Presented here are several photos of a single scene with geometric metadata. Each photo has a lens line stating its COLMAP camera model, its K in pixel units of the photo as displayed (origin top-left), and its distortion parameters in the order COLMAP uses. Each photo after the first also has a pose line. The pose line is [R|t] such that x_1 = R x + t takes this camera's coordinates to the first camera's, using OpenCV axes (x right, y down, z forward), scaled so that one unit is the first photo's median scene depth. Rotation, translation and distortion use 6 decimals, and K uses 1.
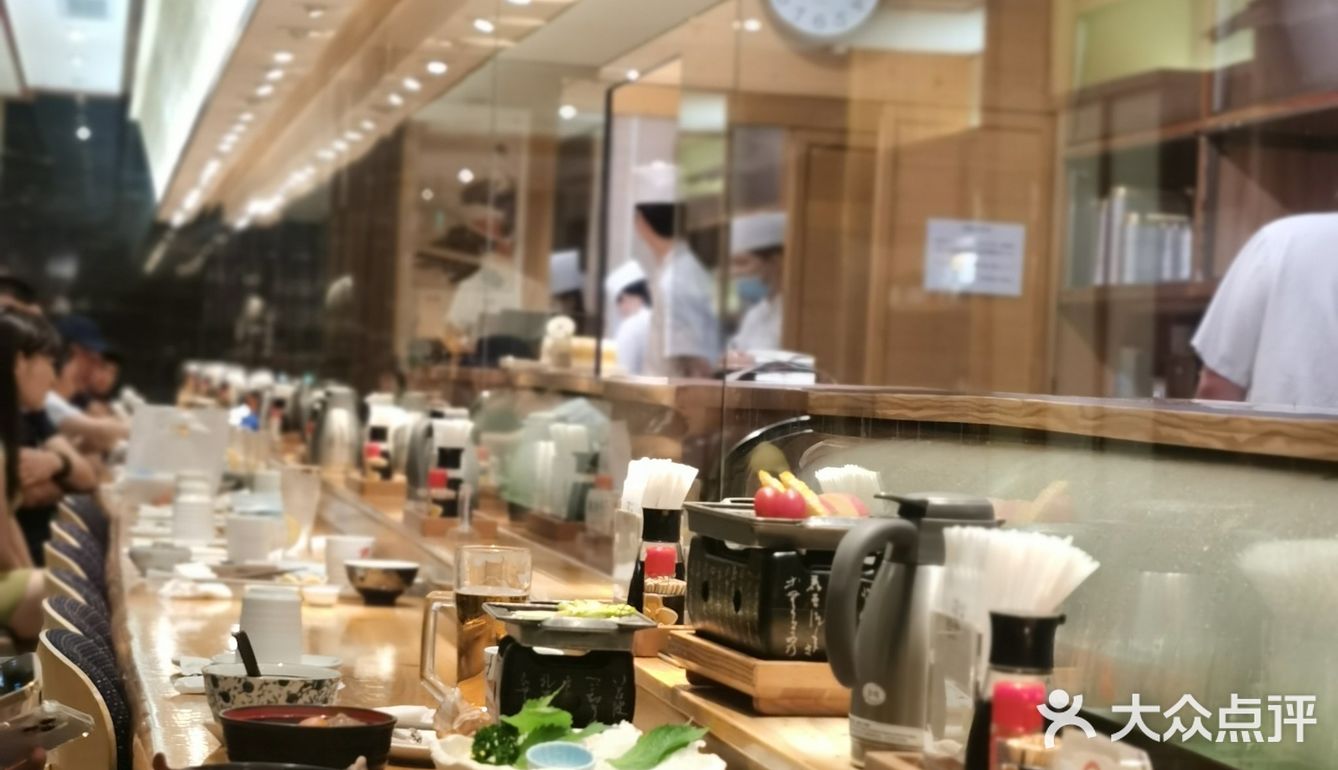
lens RADIAL K [[2871.3, 0, 668.5], [0, 2871.3, 384.8], [0, 0, 1]] dist [0.062122, 0.000000]
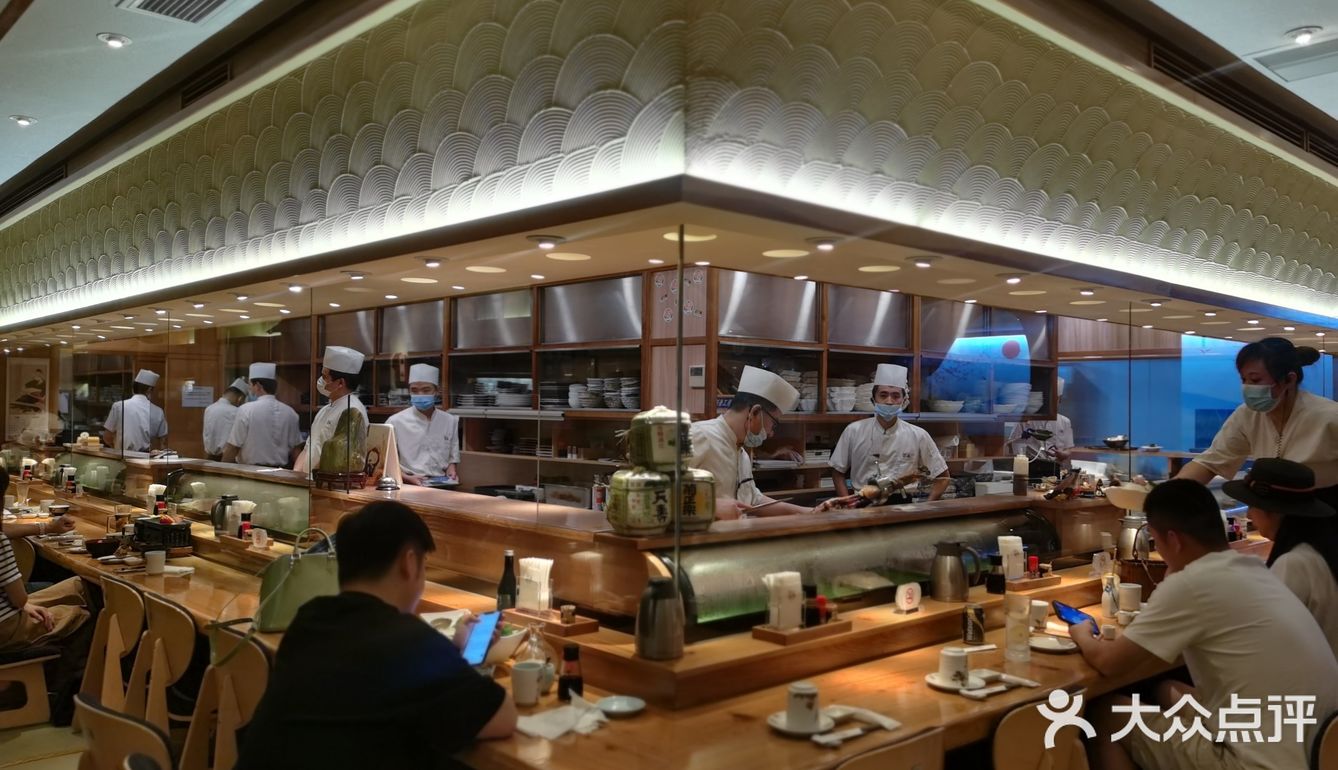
lens RADIAL K [[1051.9, 0, 668.2], [0, 1051.9, 384.2], [0, 0, 1]] dist [-0.000835, 0.000167]
pose [[0.852448, -0.033251, 0.521754, -0.133904], [0.035656, 0.999349, 0.005432, -0.086761], [-0.521595, 0.013973, 0.853079, -0.708021]]
